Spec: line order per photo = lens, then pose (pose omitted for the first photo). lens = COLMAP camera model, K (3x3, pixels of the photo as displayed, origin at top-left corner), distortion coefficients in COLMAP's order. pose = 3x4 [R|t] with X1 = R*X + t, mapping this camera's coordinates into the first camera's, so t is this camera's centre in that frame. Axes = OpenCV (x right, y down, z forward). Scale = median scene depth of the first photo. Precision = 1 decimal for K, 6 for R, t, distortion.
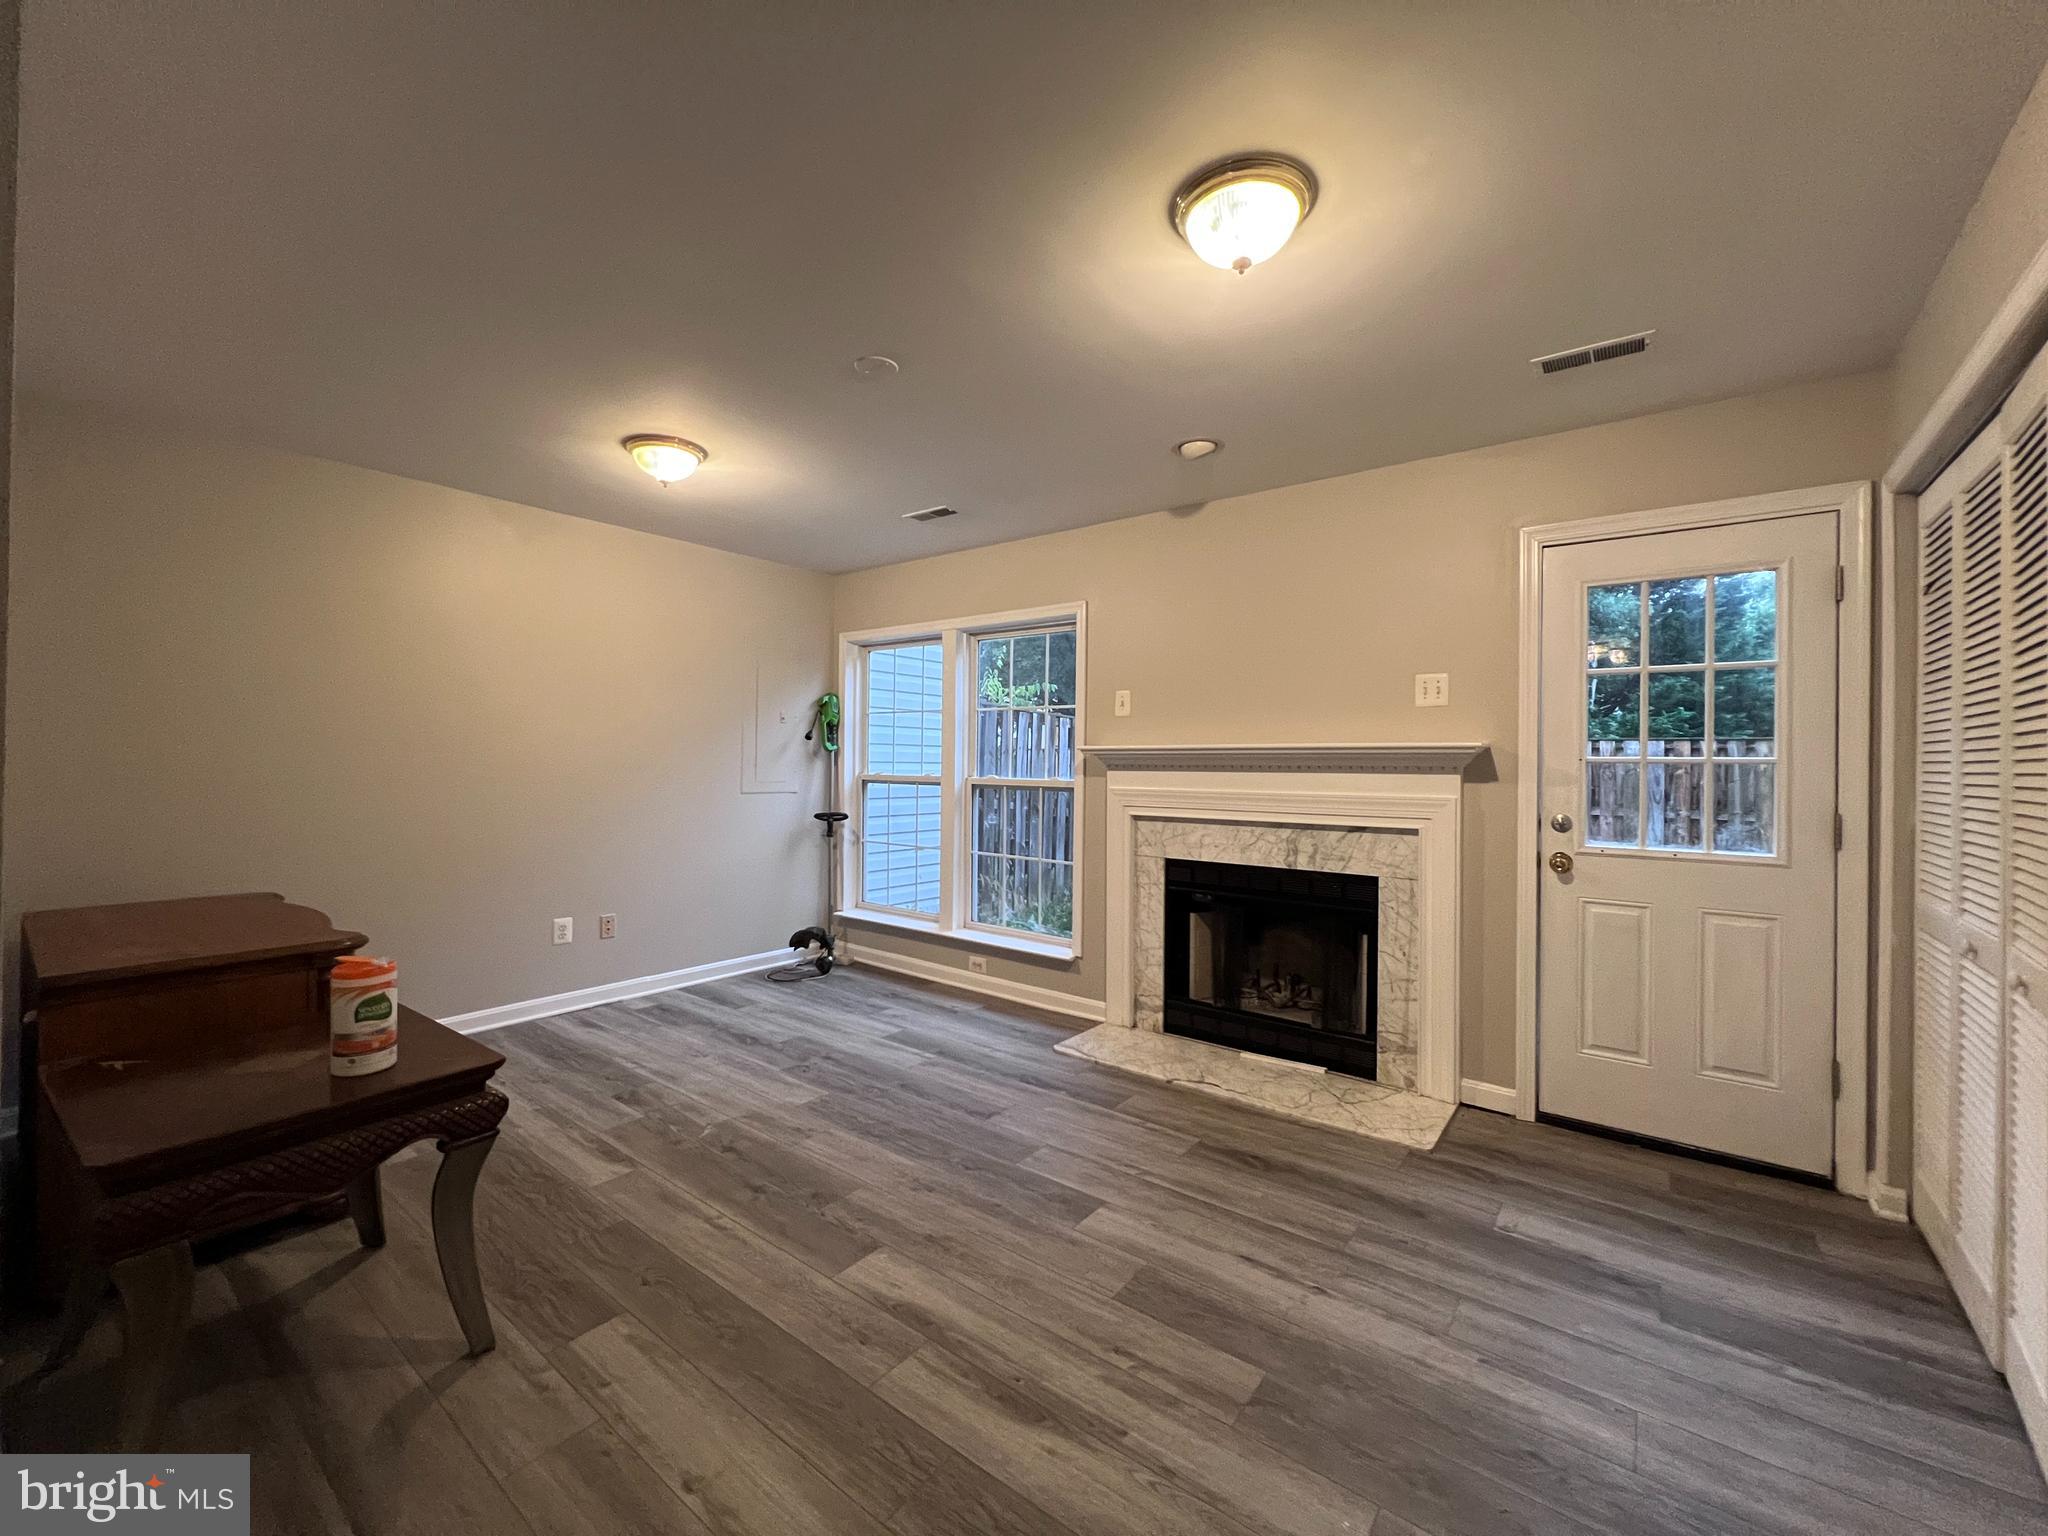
lens RADIAL K [[823.9, 0, 1020.7], [0, 823.9, 763.1], [0, 0, 1]] dist [0.000256, -0.000071]
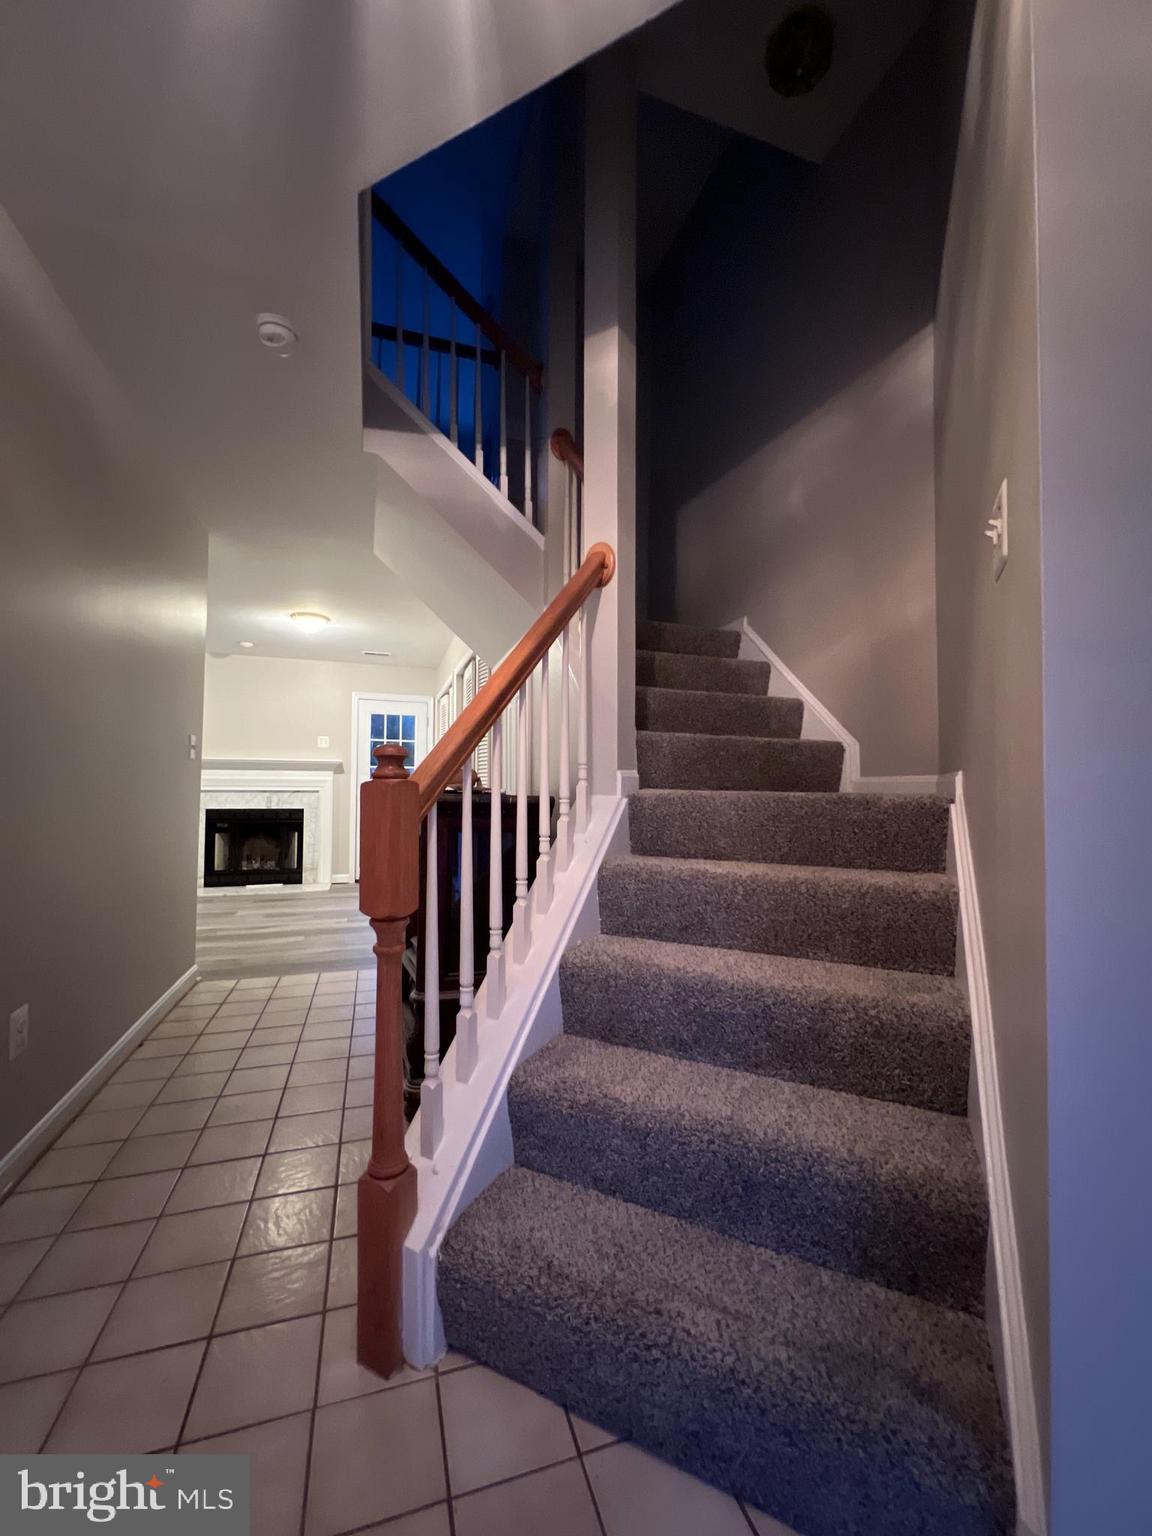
lens RADIAL K [[617.9, 0, 576.3], [0, 617.9, 765.8], [0, 0, 1]] dist [0.000256, -0.000071]
pose [[0.562904, 0.025713, 0.826122, -0.746924], [-0.002381, 0.999562, -0.029488, 0.053298], [-0.826519, 0.014632, 0.562719, -0.894267]]
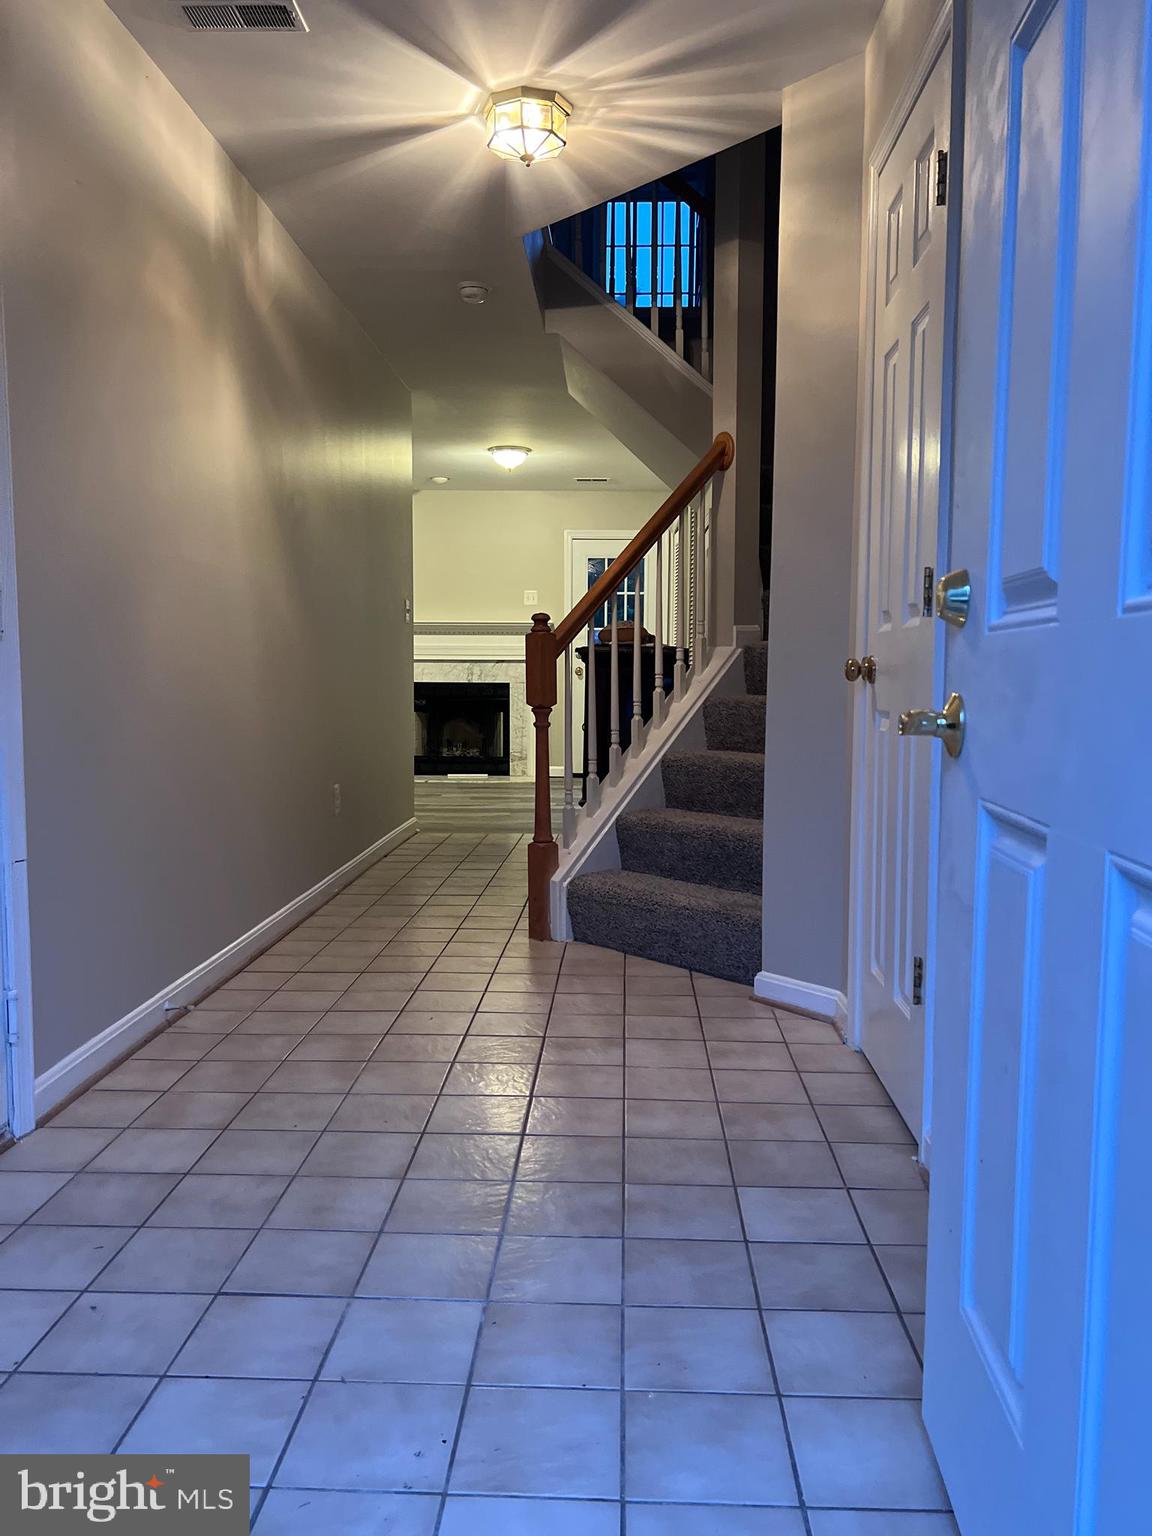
lens RADIAL K [[1157.3, 0, 574.7], [0, 1157.3, 770.0], [0, 0, 1]] dist [0.036017, -0.033309]
pose [[0.820846, -0.054734, 0.568521, -1.169982], [0.002207, 0.995694, 0.092674, 0.082723], [-0.571146, -0.074817, 0.817432, -1.610089]]
